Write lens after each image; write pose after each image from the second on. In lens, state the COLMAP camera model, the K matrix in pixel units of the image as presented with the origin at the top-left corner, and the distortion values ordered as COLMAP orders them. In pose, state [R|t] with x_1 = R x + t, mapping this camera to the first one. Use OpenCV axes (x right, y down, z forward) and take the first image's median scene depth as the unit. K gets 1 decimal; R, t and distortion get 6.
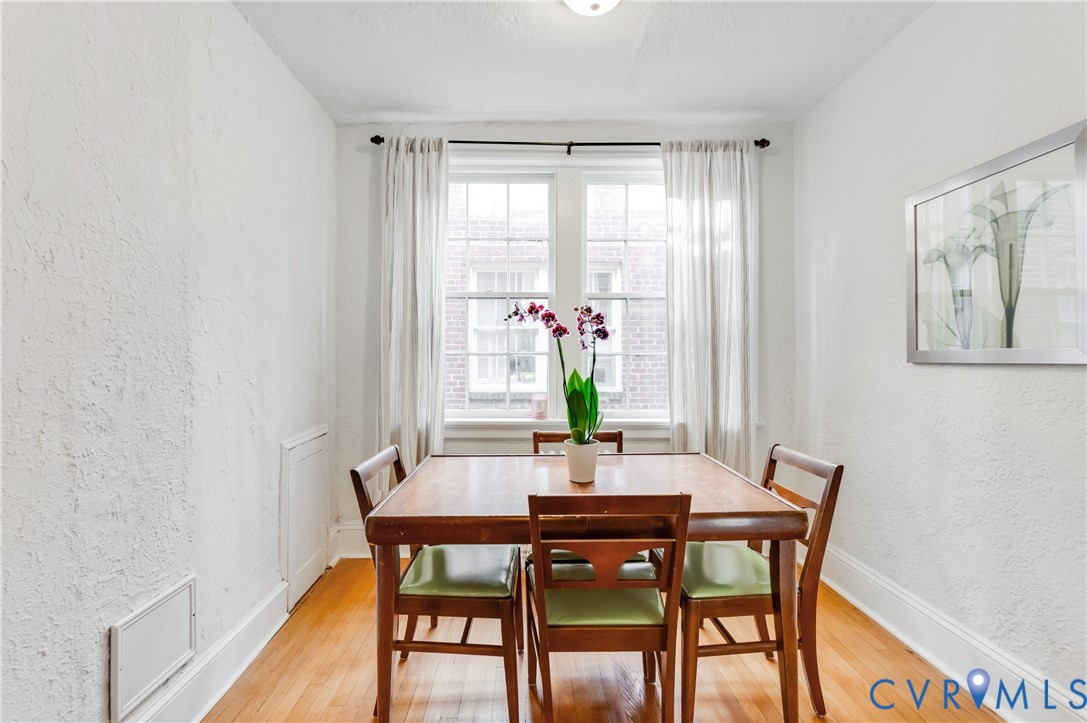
lens RADIAL K [[496.3, 0, 522.9], [0, 496.3, 348.5], [0, 0, 1]] dist [0.003211, -0.000158]
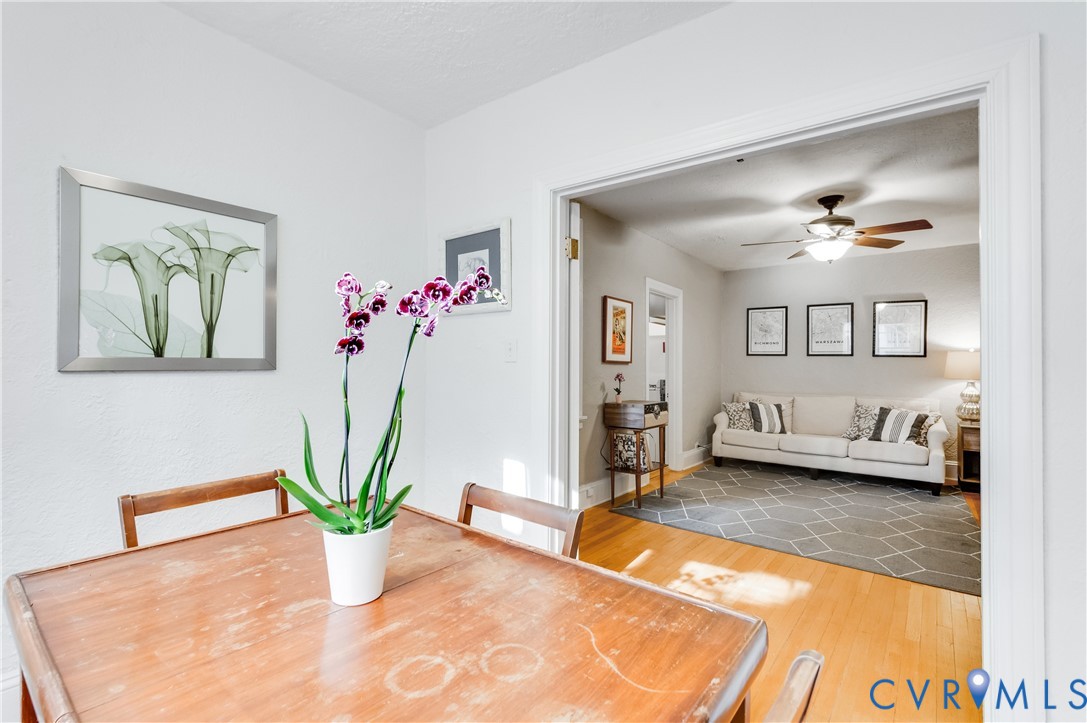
lens RADIAL K [[509.1, 0, 505.0], [0, 509.1, 360.5], [0, 0, 1]] dist [0.000056, -0.000187]
pose [[-0.773190, -0.005597, 0.634149, -0.276582], [-0.021988, 0.999596, -0.017987, 0.008045], [-0.633793, -0.027851, -0.773001, 1.088847]]
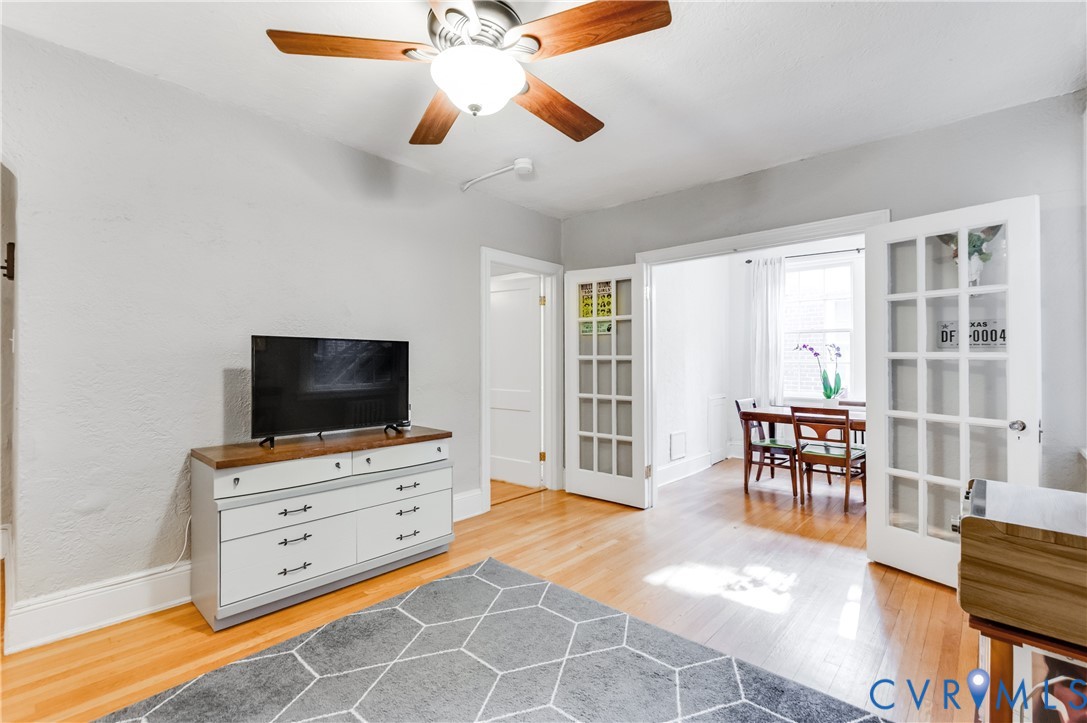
lens RADIAL K [[481.9, 0, 538.1], [0, 481.9, 357.3], [0, 0, 1]] dist [0.001803, -0.006195]
pose [[0.746867, 0.001418, -0.664972, 0.492762], [0.001843, 0.999989, 0.004203, -0.023939], [0.664971, -0.004365, 0.746856, -1.386659]]
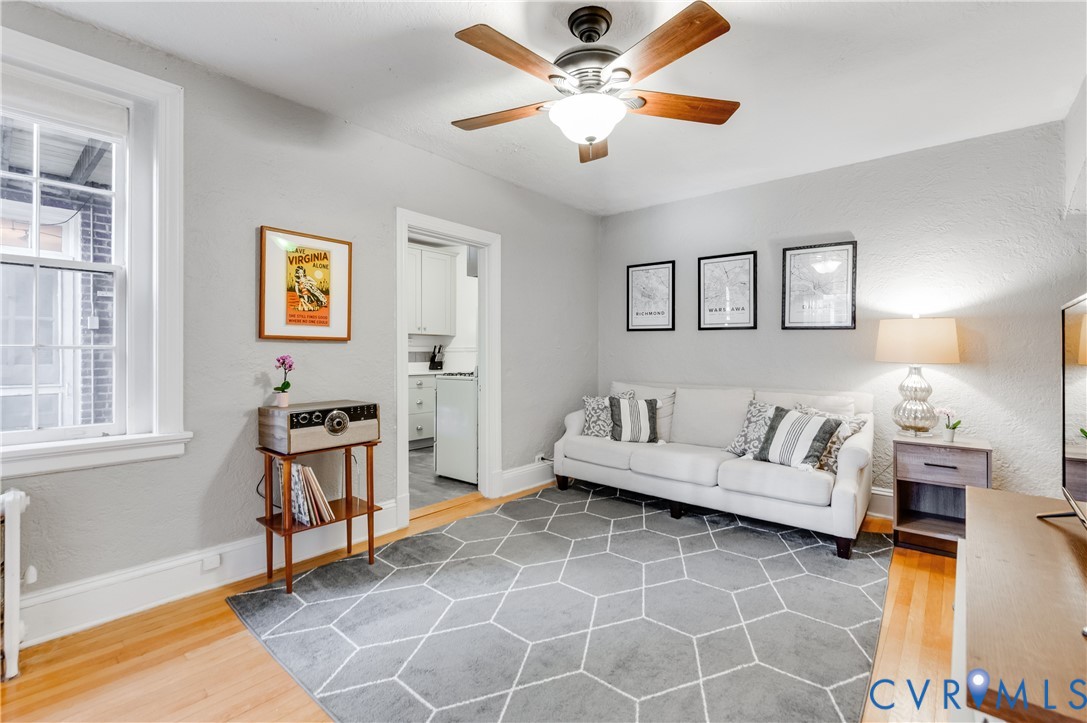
lens RADIAL K [[496.3, 0, 522.9], [0, 496.3, 348.5], [0, 0, 1]] dist [0.003211, -0.000158]
pose [[-0.752321, -0.005616, 0.658773, -0.525636], [-0.015613, 0.999835, -0.009308, -0.004695], [-0.658612, -0.017288, -0.752284, -0.183725]]
